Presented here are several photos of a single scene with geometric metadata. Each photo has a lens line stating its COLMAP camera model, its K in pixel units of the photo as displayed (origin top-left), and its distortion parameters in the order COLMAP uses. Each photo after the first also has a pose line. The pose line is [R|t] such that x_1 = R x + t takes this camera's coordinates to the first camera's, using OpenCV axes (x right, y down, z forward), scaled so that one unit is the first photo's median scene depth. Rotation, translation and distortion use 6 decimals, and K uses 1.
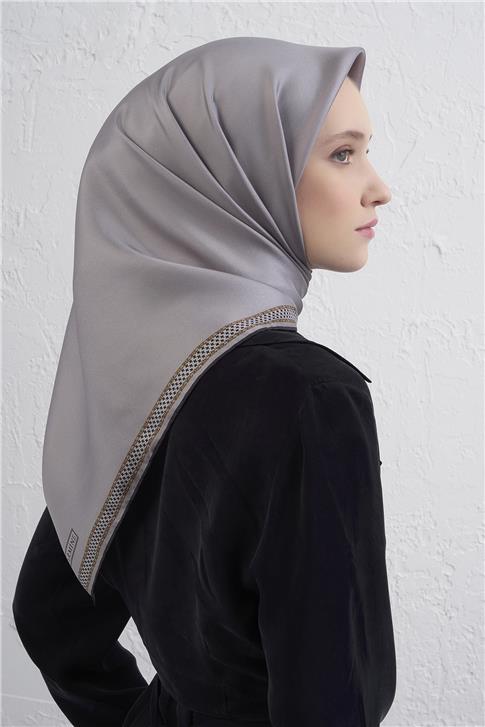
lens RADIAL K [[1394.2, 0, 241.7], [0, 1394.2, 324.1], [0, 0, 1]] dist [0.030768, 0.000000]
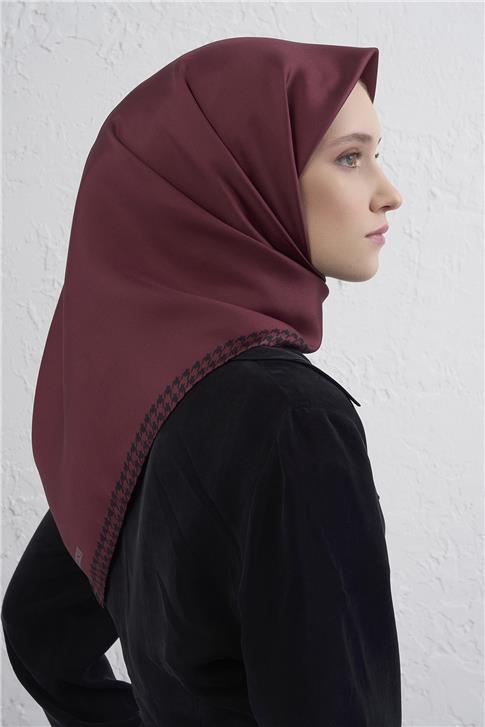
lens RADIAL K [[1598.4, 0, 227.7], [0, 1598.4, 334.1], [0, 0, 1]] dist [0.023206, 0.000000]
pose [[0.987226, 0.015280, 0.158593, -0.097451], [-0.009791, 0.999328, -0.035337, 0.020075], [-0.159027, 0.033333, 0.986711, -0.027466]]
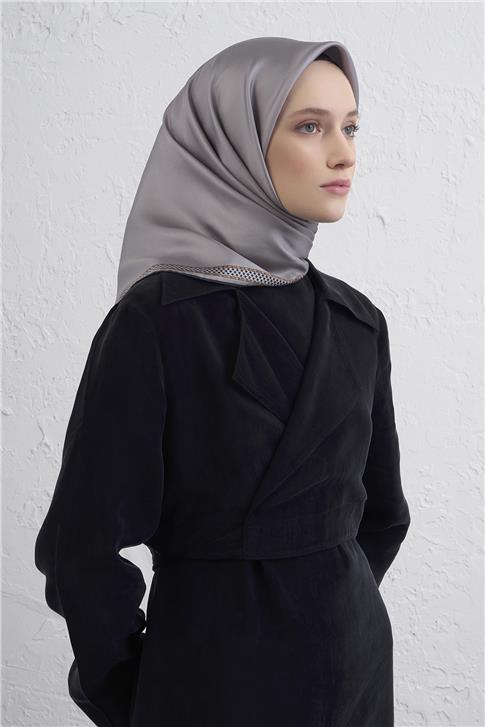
lens RADIAL K [[1767.6, 0, 227.6], [0, 1767.6, 327.0], [0, 0, 1]] dist [0.007319, 0.000000]
pose [[0.998223, 0.001868, 0.059555, -0.050195], [-0.001264, 0.999947, -0.010173, 0.038271], [-0.059571, 0.010079, 0.998173, -0.292953]]
